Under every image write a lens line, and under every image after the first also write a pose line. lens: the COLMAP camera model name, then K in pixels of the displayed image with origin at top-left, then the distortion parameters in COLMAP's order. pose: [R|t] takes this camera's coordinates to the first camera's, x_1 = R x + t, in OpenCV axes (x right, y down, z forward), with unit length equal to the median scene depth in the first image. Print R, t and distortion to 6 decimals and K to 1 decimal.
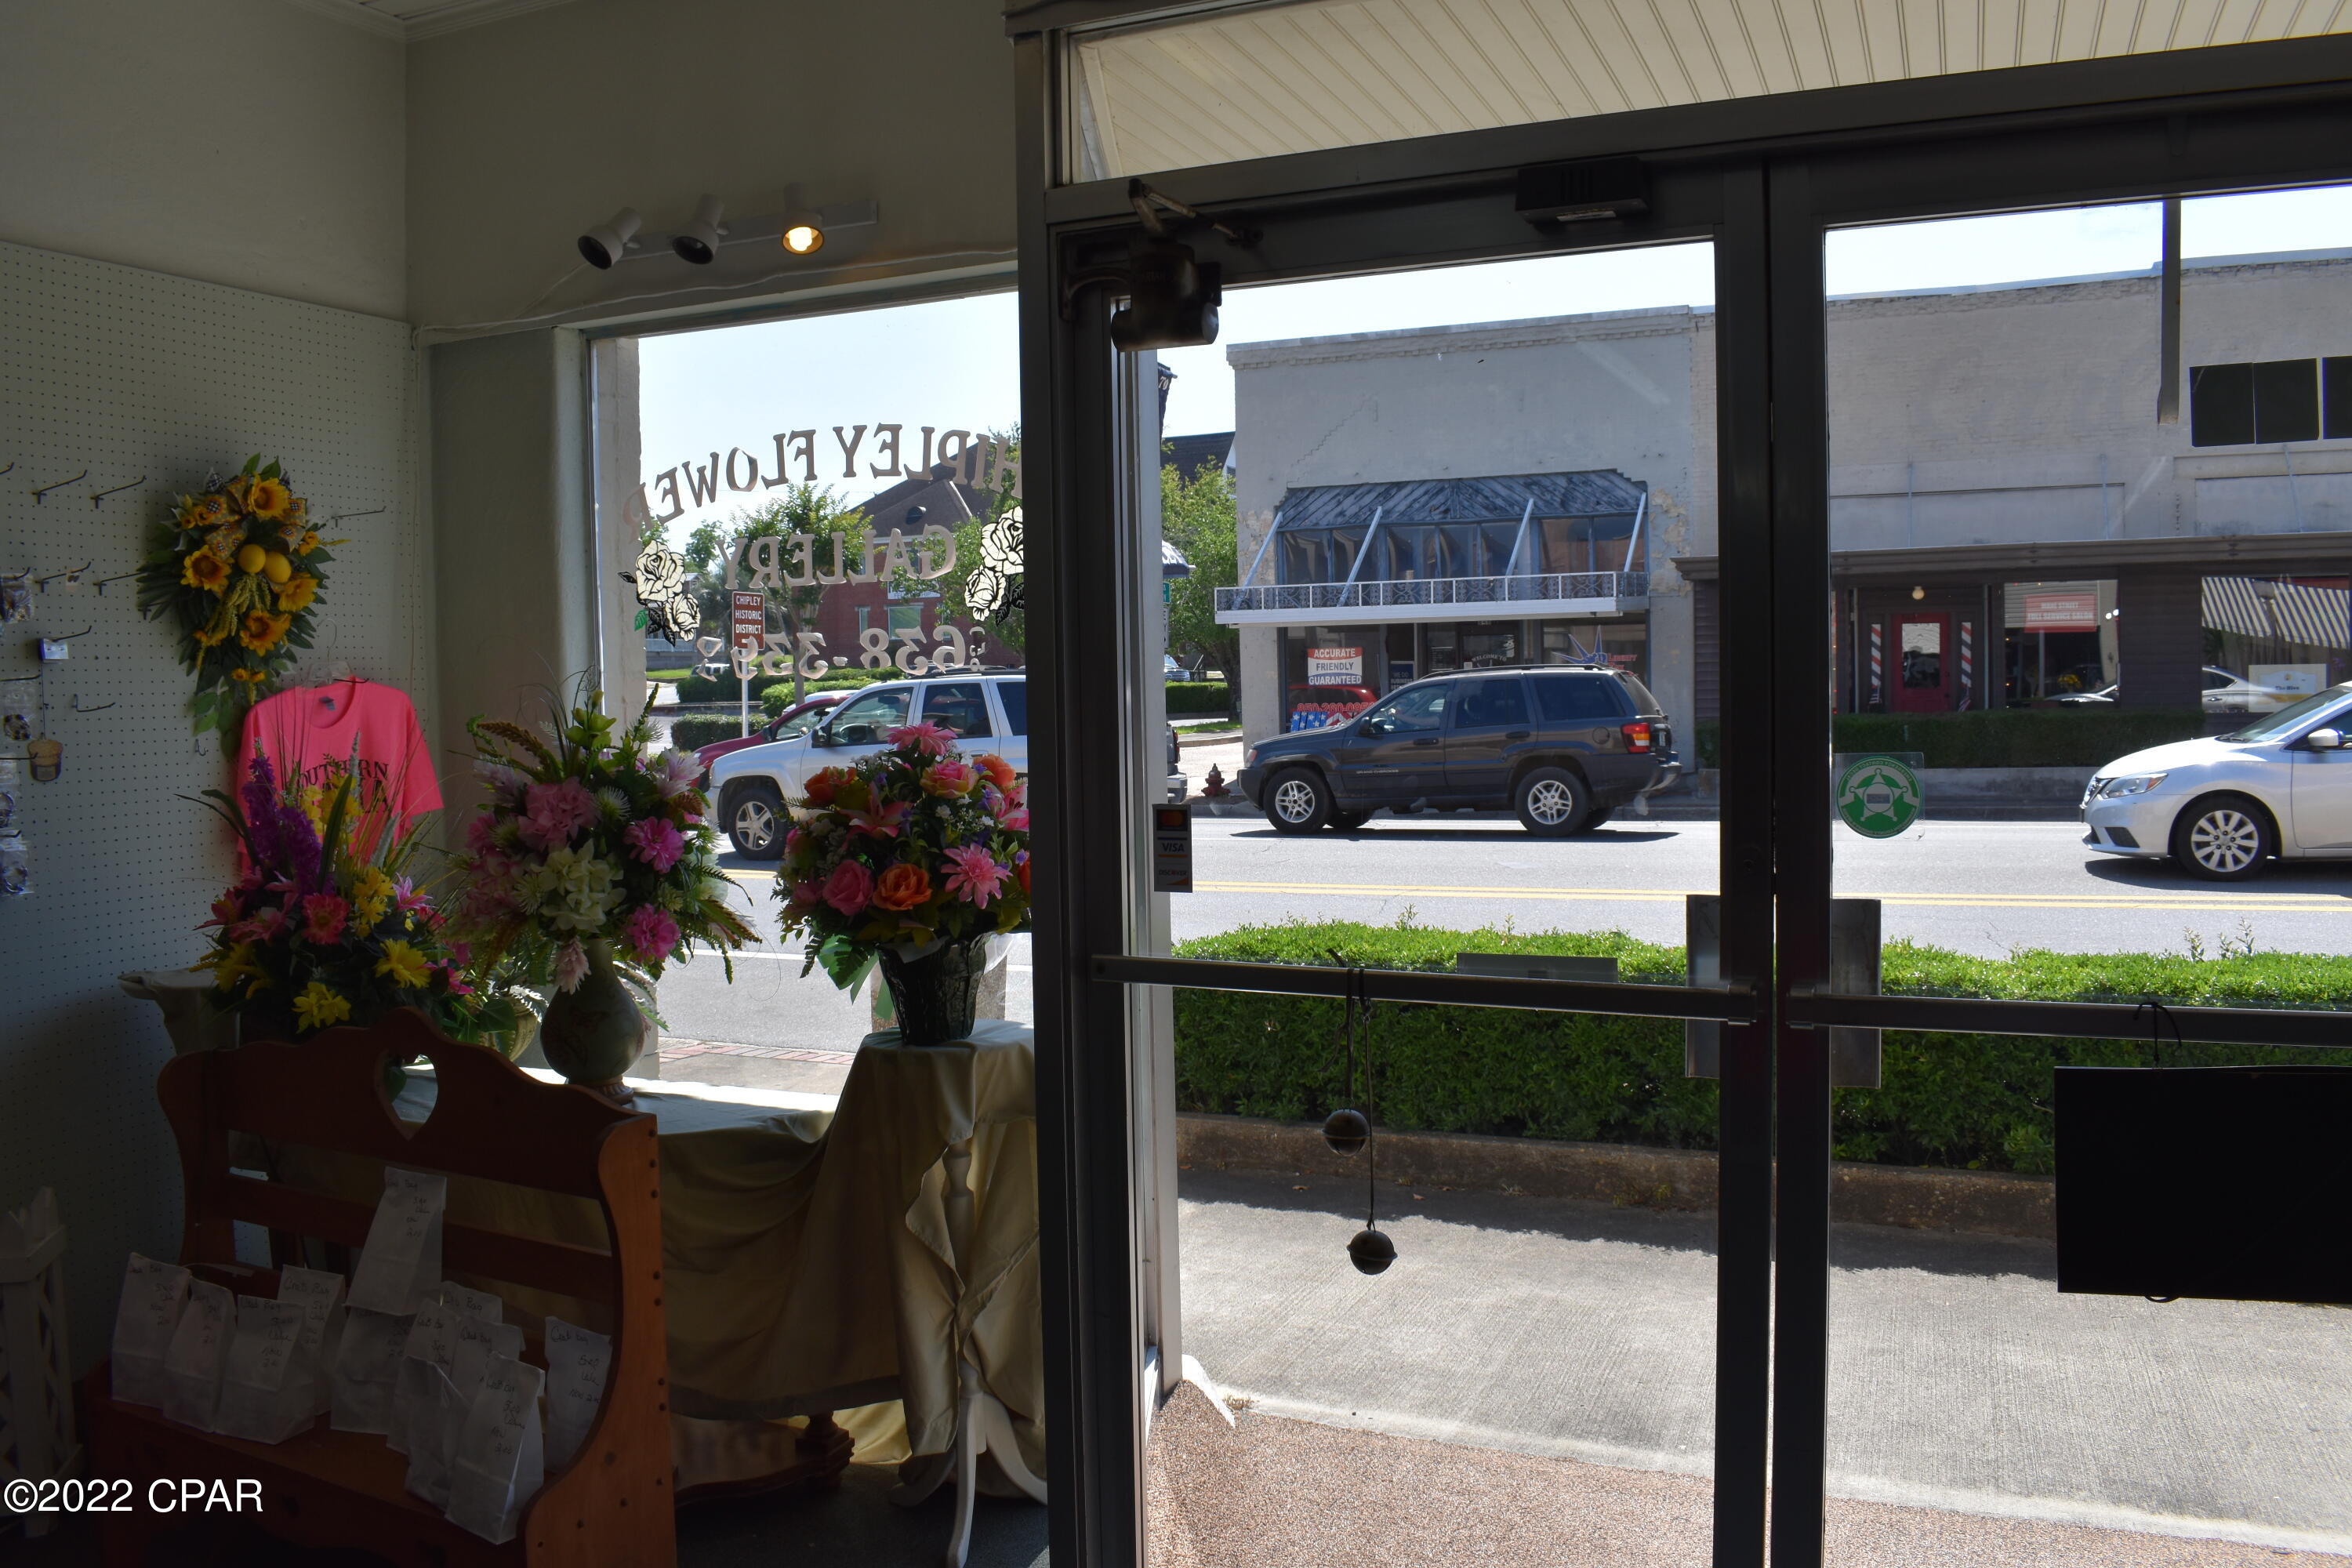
lens RADIAL K [[1901.9, 0, 1176.0], [0, 1901.9, 784.0], [0, 0, 1]] dist [-0.043679, 0.005856]
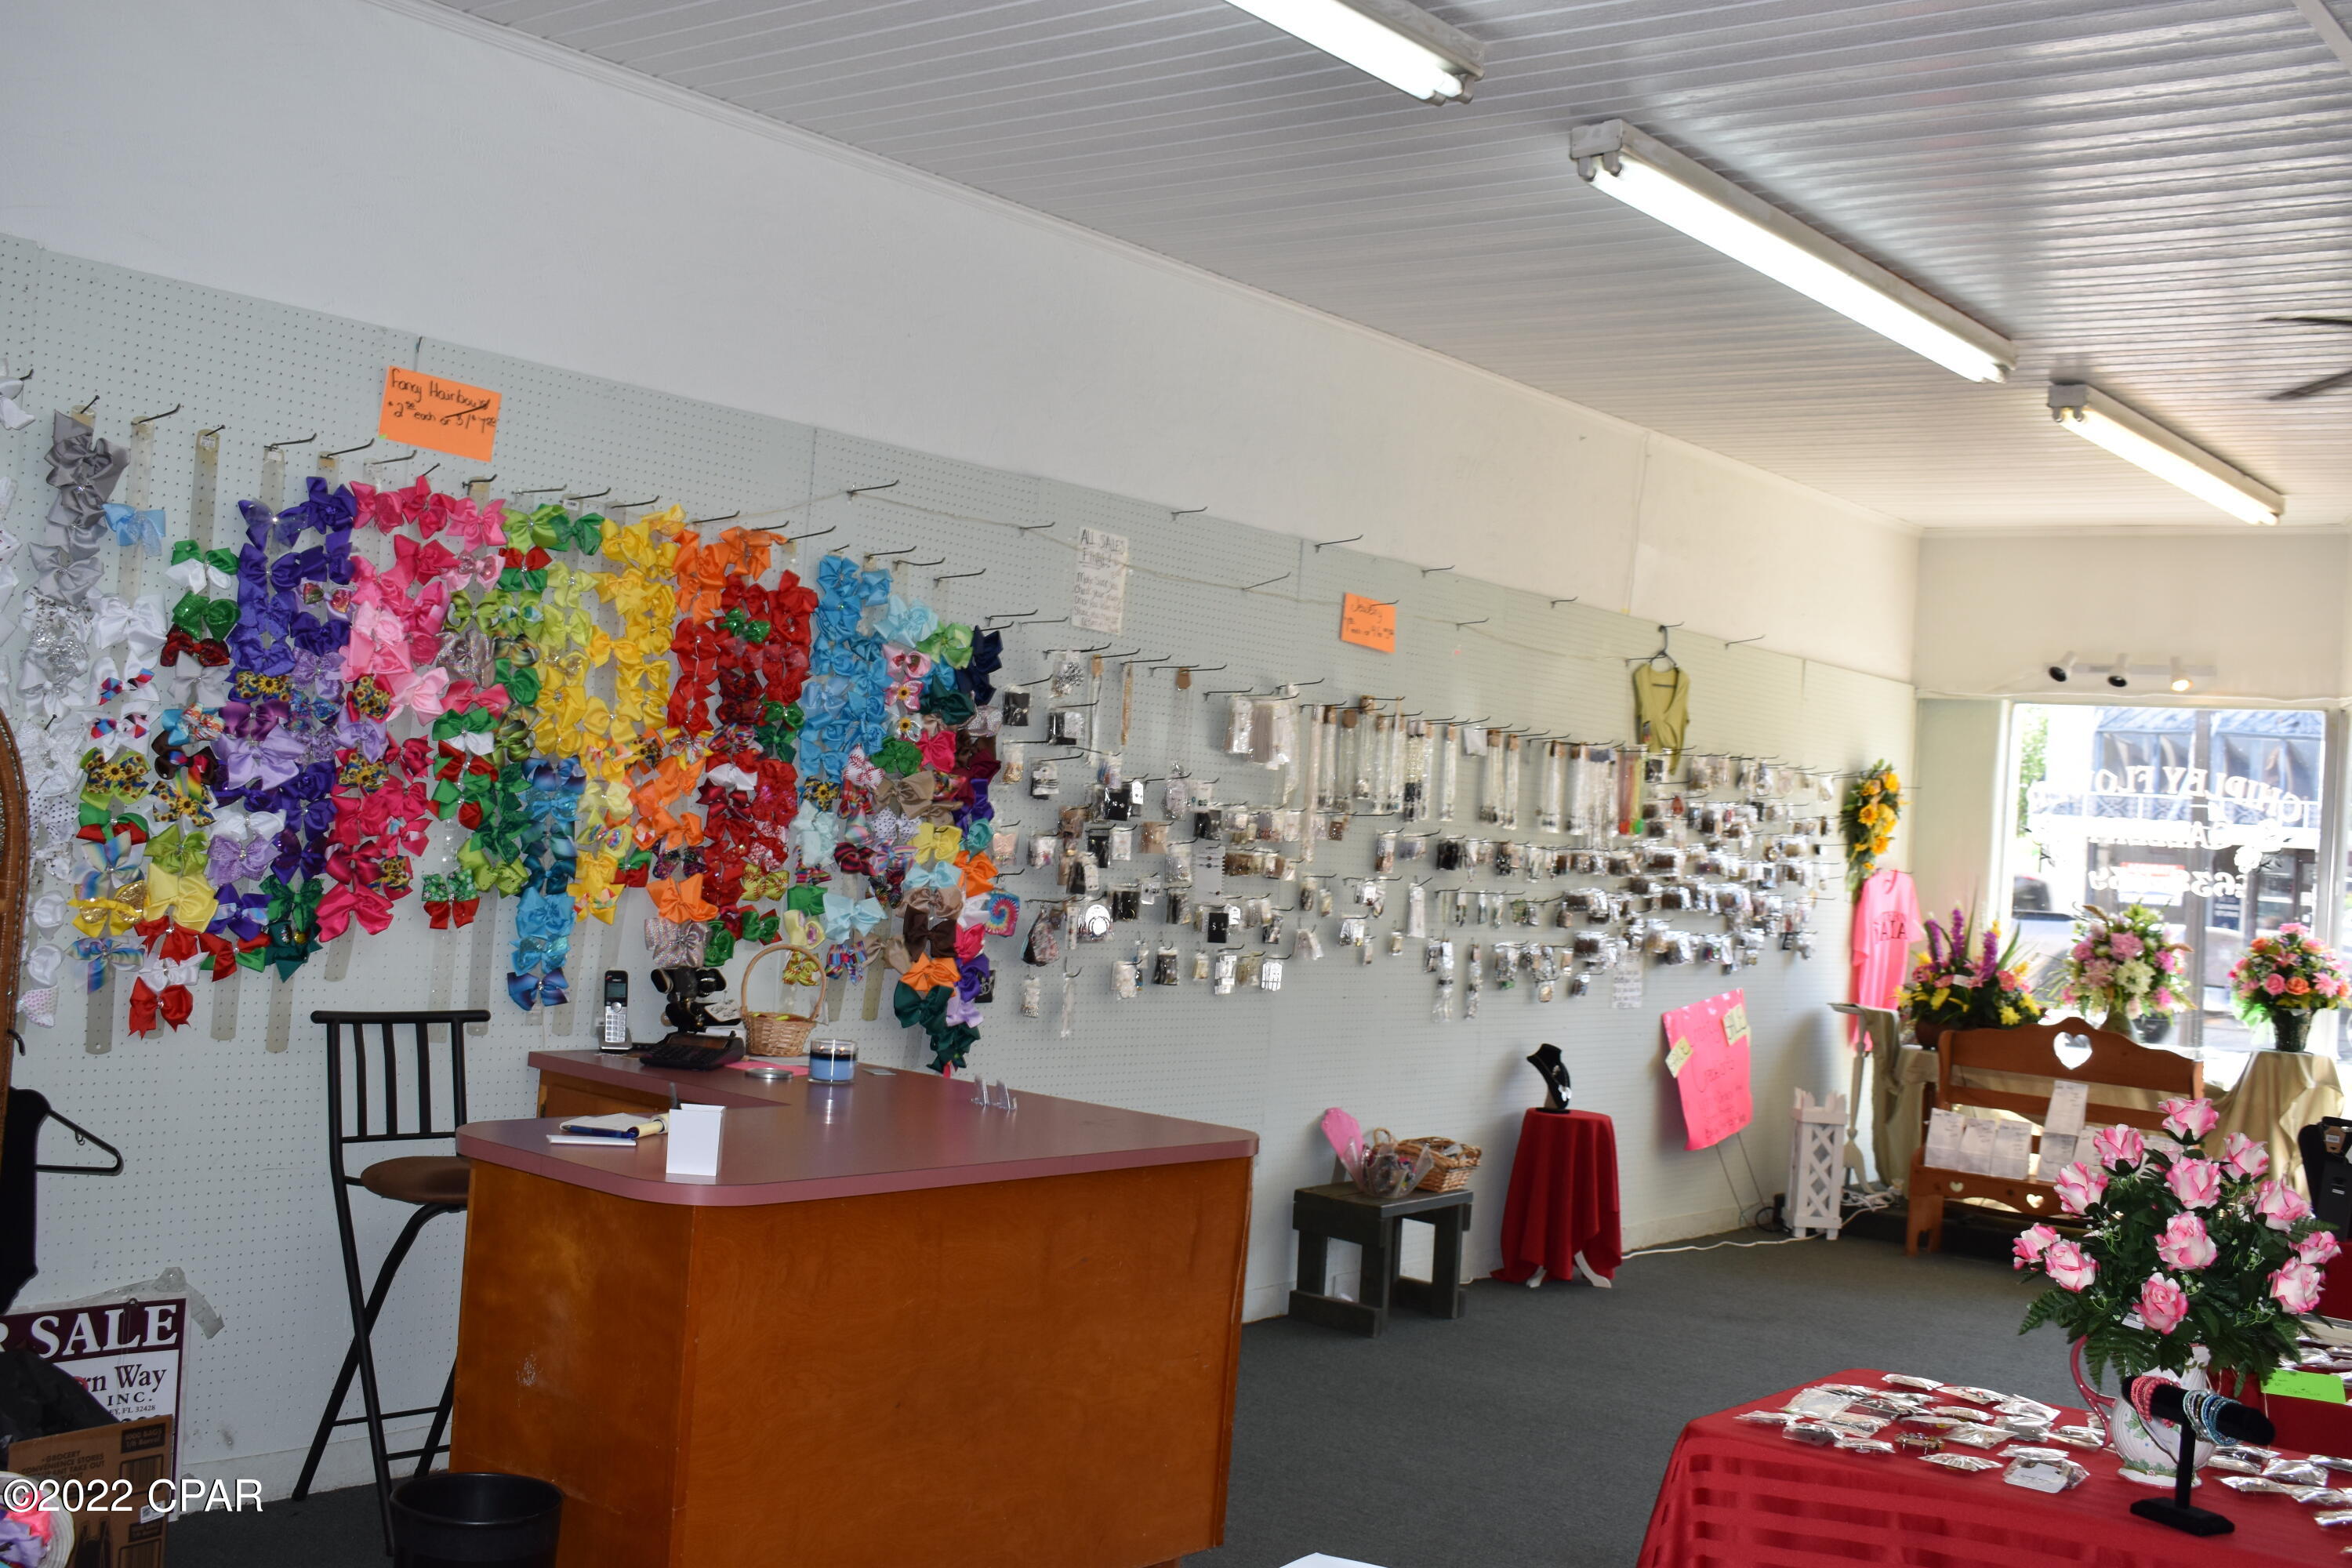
lens RADIAL K [[2447.1, 0, 1176.0], [0, 2447.1, 784.0], [0, 0, 1]] dist [-0.095129, 0.003599]
pose [[0.961835, 0.081240, -0.261293, -0.071986], [-0.101932, 0.992558, -0.066619, 0.014163], [0.253937, 0.090711, 0.962958, -0.233863]]
